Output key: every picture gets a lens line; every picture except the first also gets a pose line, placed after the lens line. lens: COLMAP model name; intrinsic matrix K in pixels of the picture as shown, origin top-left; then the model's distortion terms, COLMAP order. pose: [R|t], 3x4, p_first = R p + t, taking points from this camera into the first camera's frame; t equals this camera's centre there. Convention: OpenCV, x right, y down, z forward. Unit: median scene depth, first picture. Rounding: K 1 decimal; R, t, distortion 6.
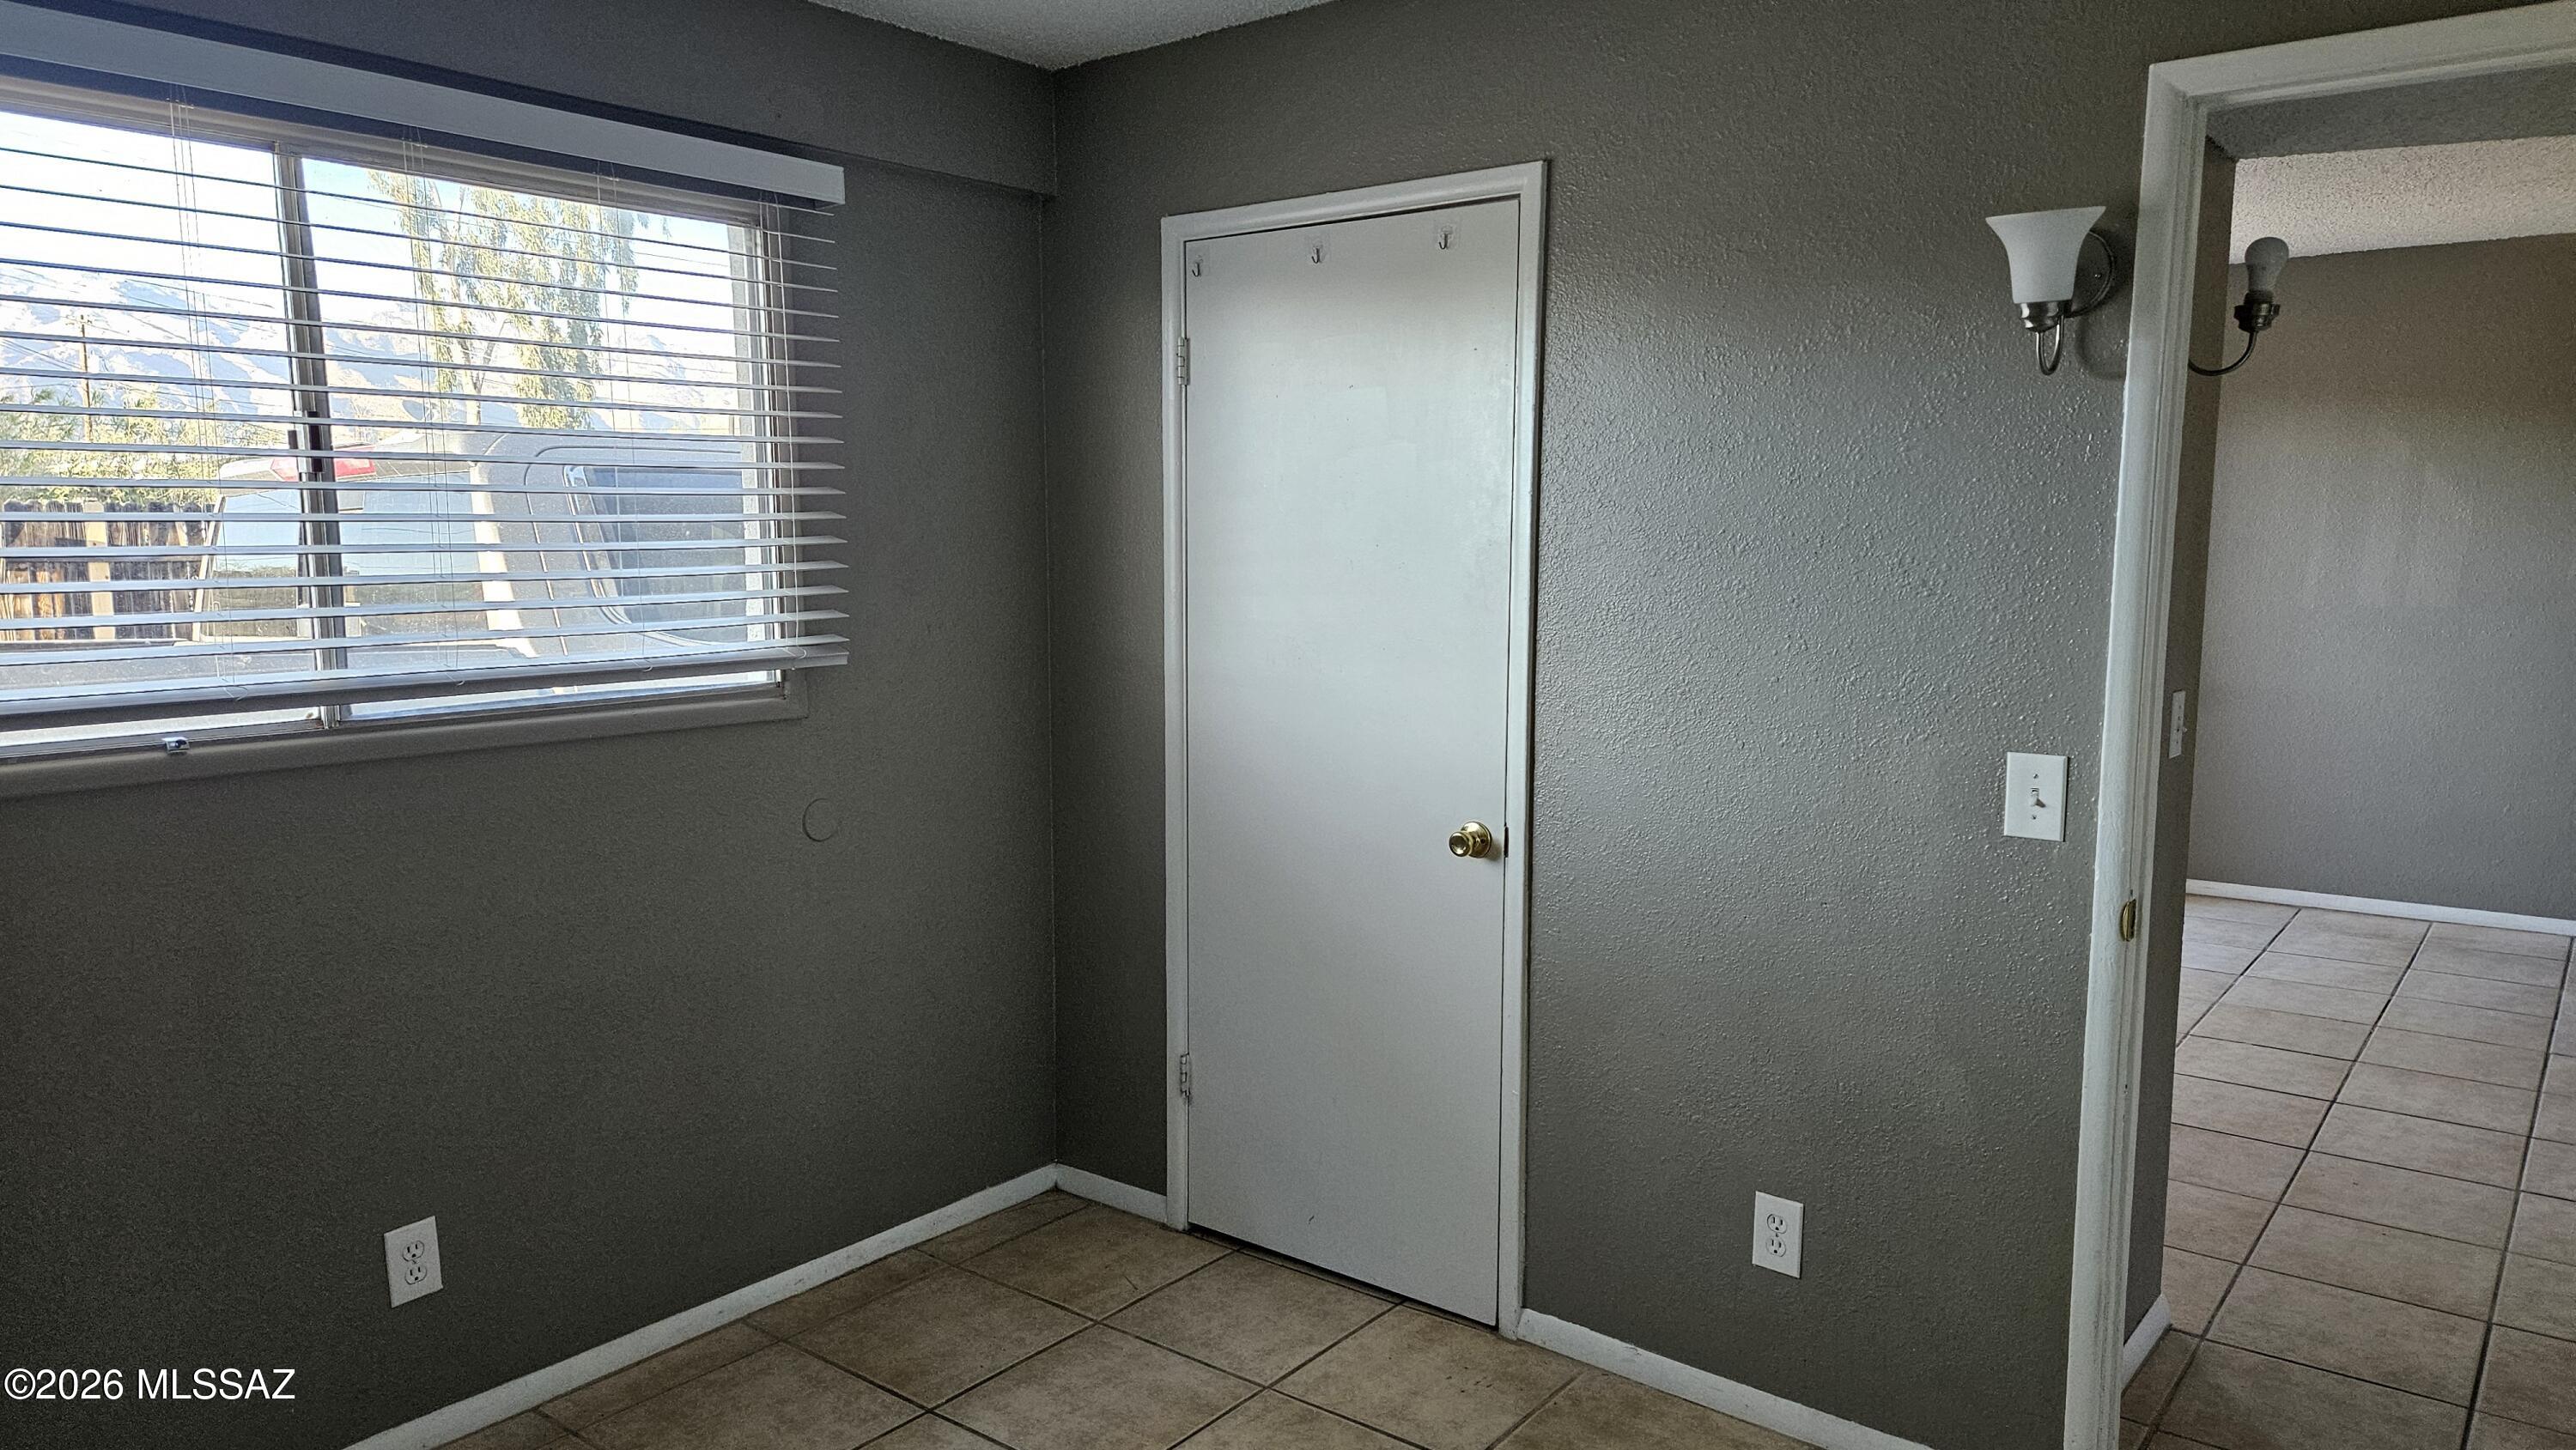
lens RADIAL K [[1725.5, 0, 1288.0], [0, 1725.5, 725.0], [0, 0, 1]] dist [0.002933, 0.000864]
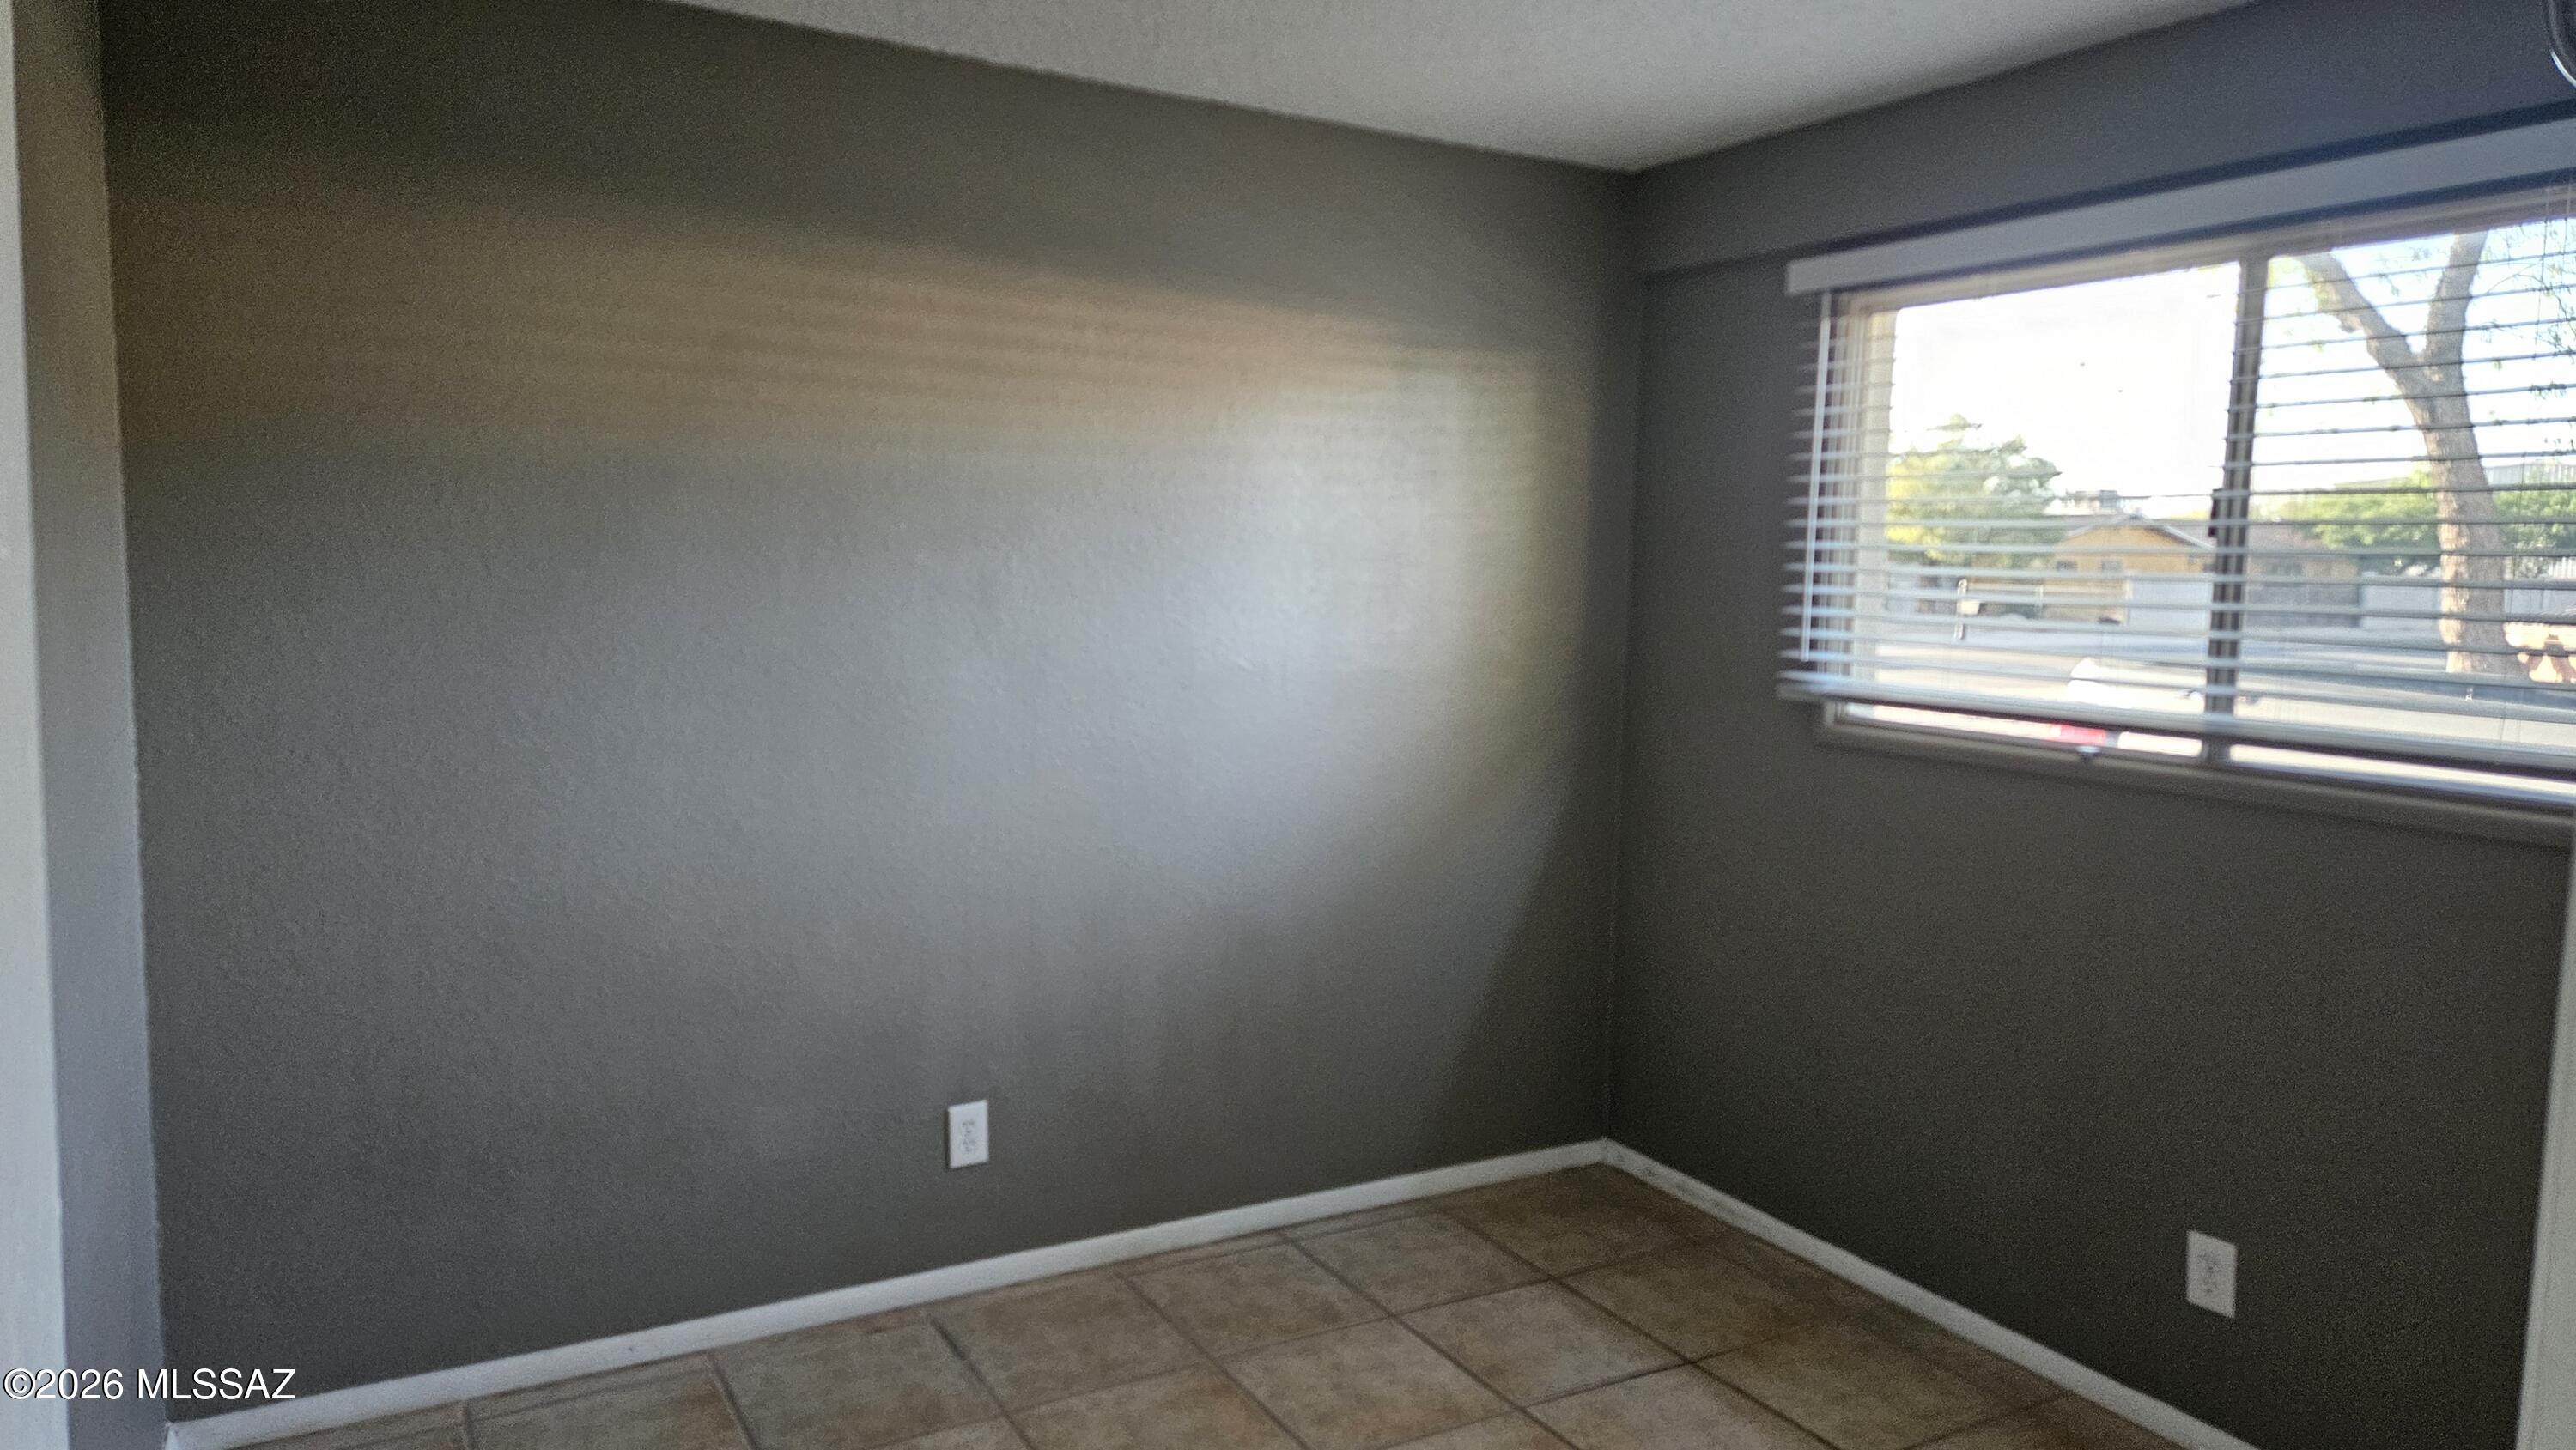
lens RADIAL K [[1681.4, 0, 1290.2], [0, 1681.4, 666.9], [0, 0, 1]] dist [-0.001098, -0.000747]
pose [[-0.372220, 0.064656, -0.925890, 0.707492], [-0.140760, 0.982100, 0.125168, -0.117544], [0.917409, 0.176918, -0.356456, 0.869677]]
